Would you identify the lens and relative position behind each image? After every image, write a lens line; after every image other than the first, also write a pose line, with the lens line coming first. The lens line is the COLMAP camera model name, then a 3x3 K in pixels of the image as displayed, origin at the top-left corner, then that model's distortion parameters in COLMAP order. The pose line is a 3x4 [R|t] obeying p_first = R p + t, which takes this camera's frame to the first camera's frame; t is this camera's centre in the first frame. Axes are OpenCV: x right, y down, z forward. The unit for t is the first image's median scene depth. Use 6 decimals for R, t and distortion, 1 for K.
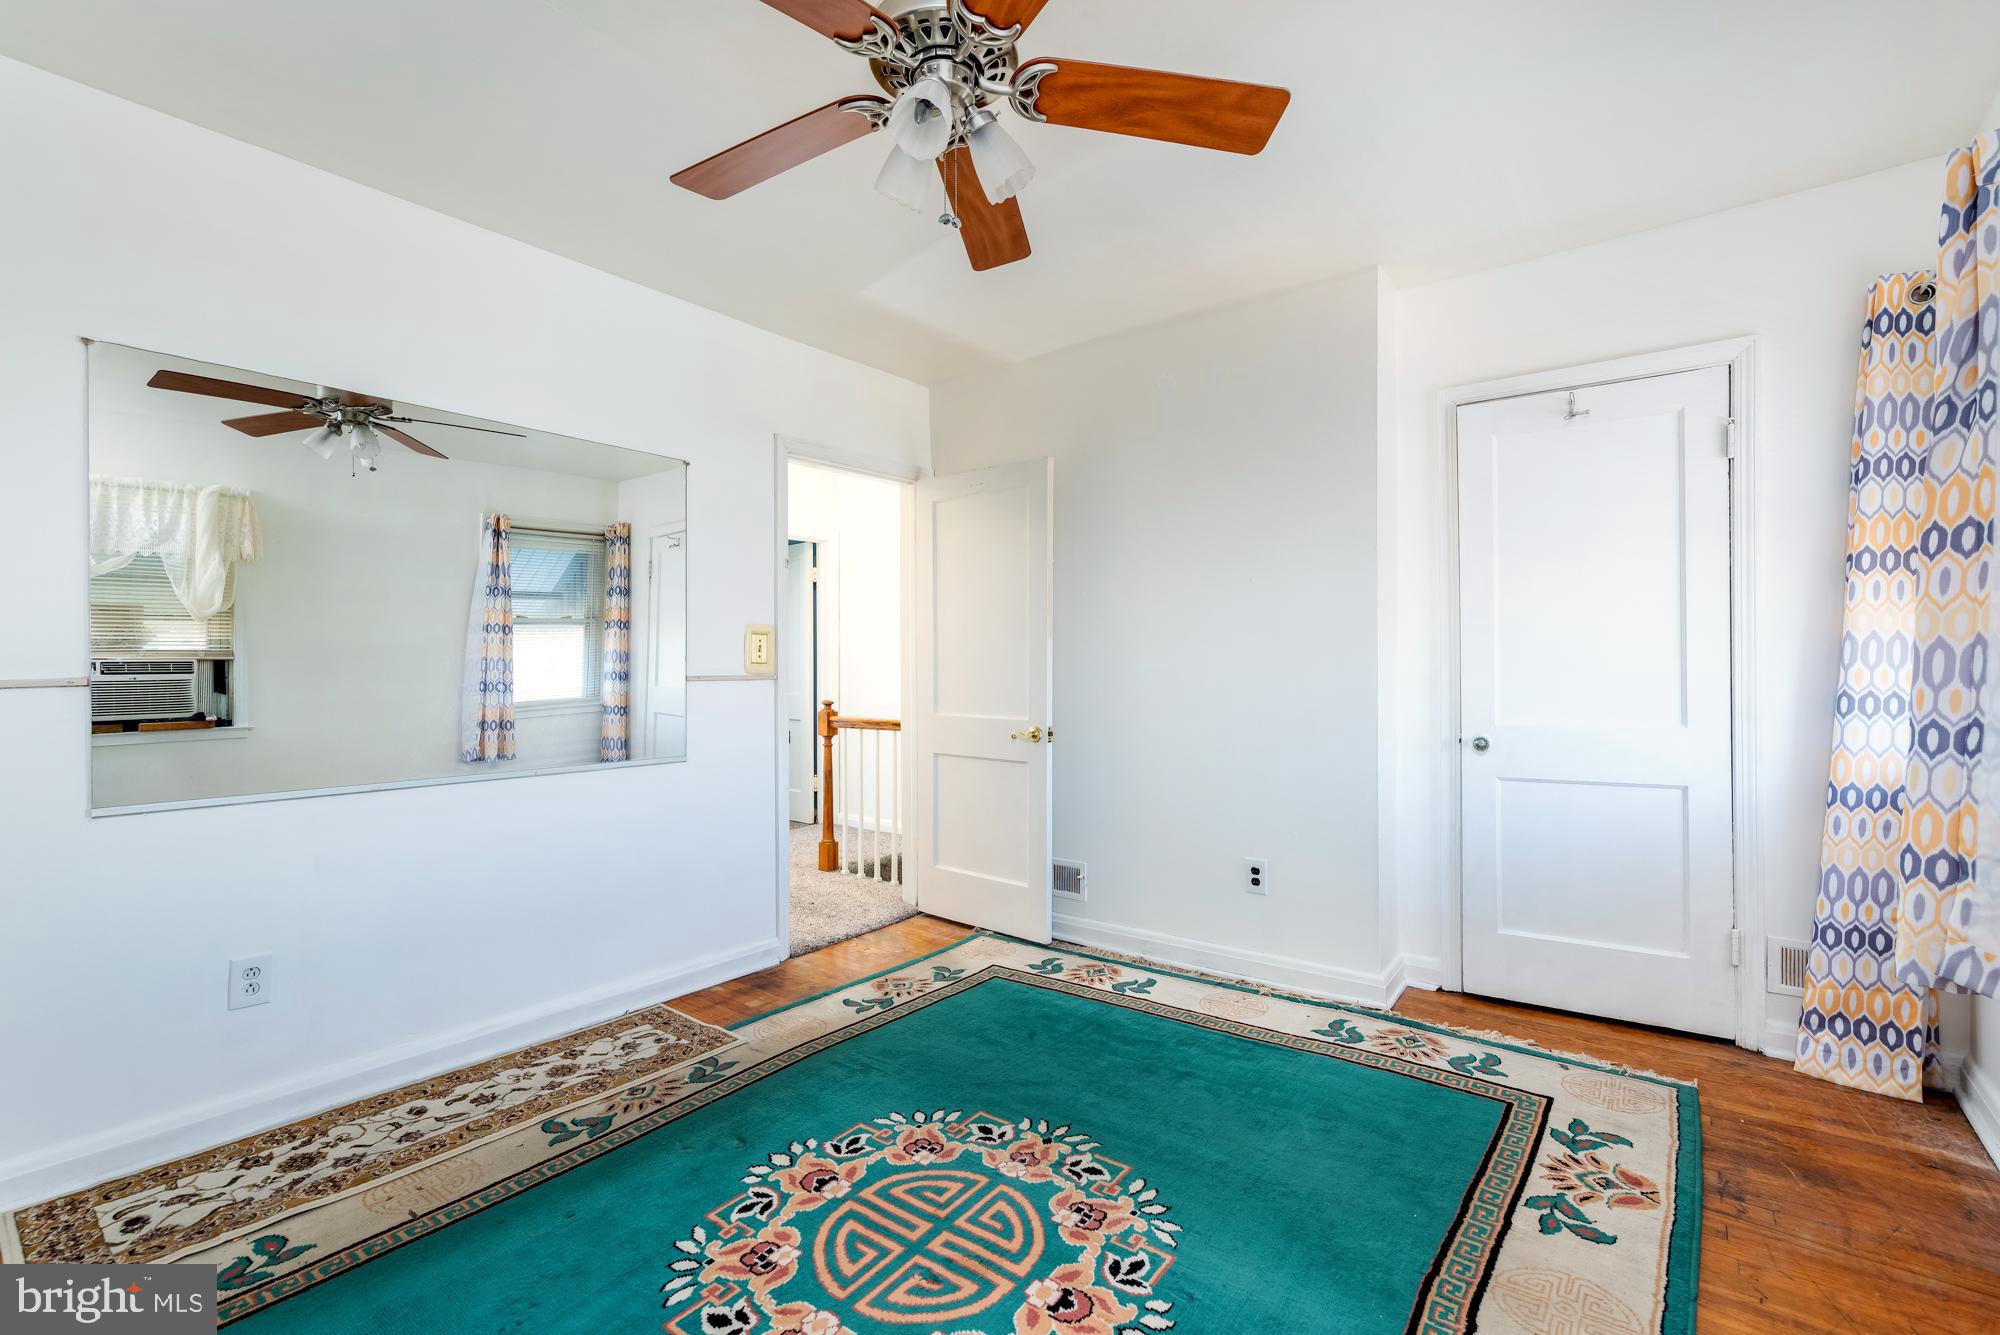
lens RADIAL K [[852.8, 0, 983.0], [0, 852.8, 661.5], [0, 0, 1]] dist [0.000146, 0.000055]
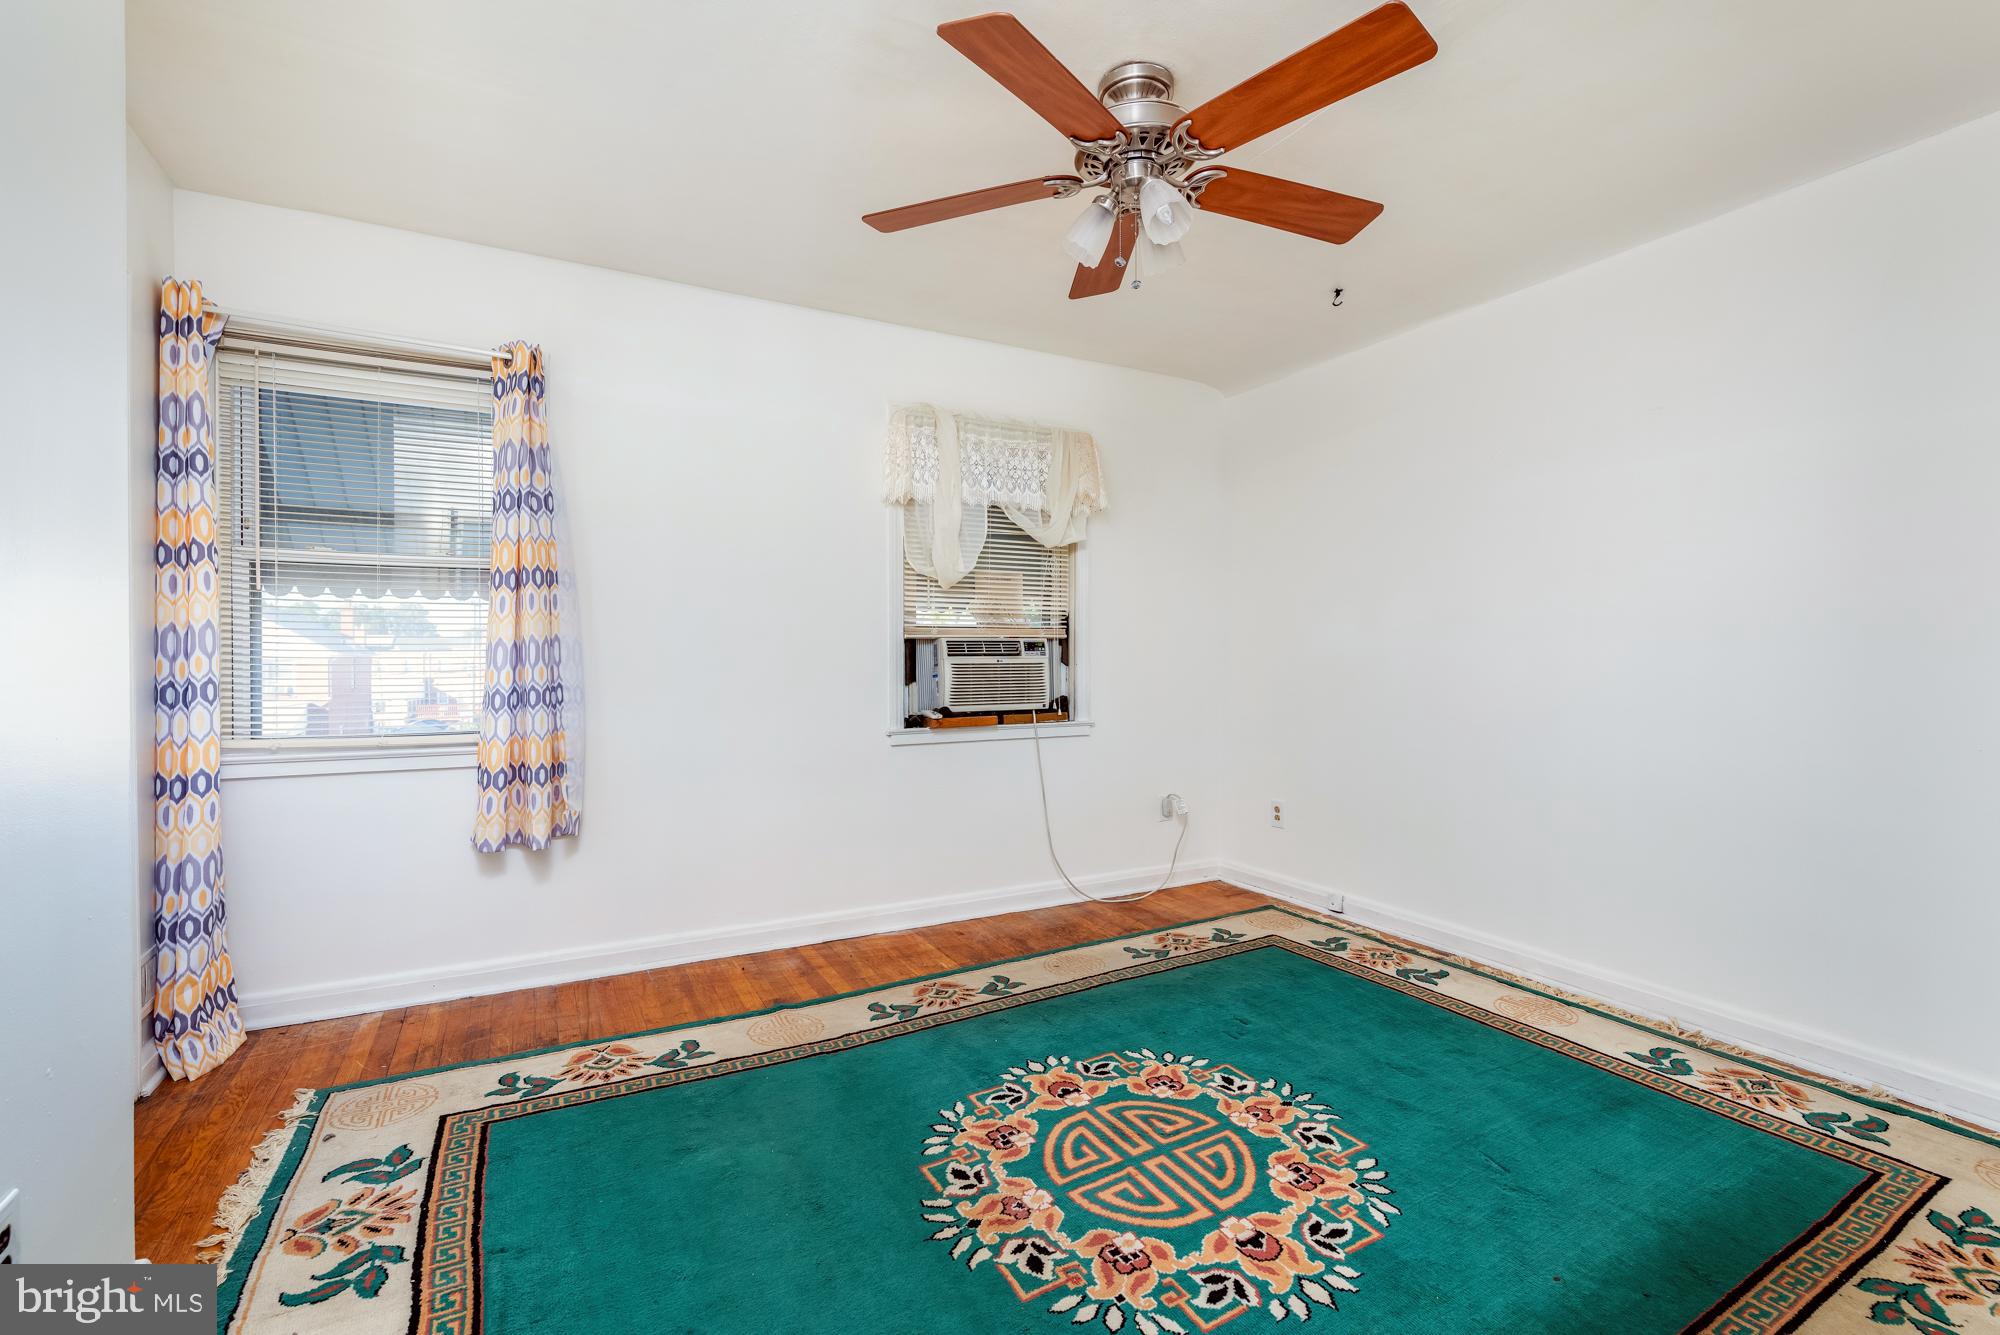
lens RADIAL K [[883.2, 0, 957.8], [0, 883.2, 659.2], [0, 0, 1]] dist [0.015615, -0.000036]
pose [[-0.902698, 0.003094, 0.430263, -0.292614], [0.000947, 0.999986, -0.005205, 0.023747], [-0.430273, -0.004291, -0.902688, 1.857892]]
